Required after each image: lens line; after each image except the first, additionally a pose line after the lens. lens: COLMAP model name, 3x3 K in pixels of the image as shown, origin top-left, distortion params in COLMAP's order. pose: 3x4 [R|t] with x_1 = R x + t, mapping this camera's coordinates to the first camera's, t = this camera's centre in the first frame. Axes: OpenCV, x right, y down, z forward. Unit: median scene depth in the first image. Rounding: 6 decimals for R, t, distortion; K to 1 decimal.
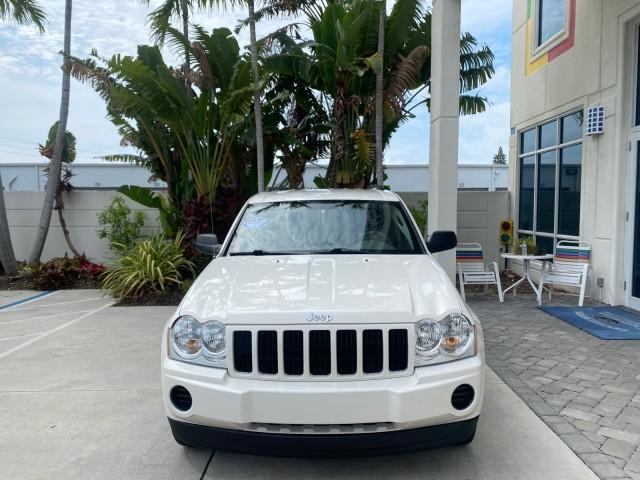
lens RADIAL K [[485.6, 0, 320.0], [0, 485.6, 240.0], [0, 0, 1]] dist [0.073476, -0.143637]
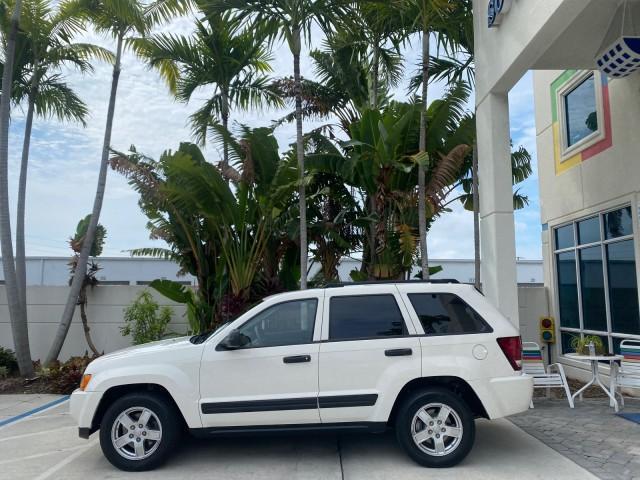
lens RADIAL K [[489.5, 0, 320.0], [0, 489.5, 240.0], [0, 0, 1]] dist [0.002941, -0.002995]
pose [[0.999772, 0.005363, 0.020680, -0.095286], [-0.001327, 0.981703, -0.190415, -0.005455], [-0.021322, 0.190344, 0.981486, 0.033984]]
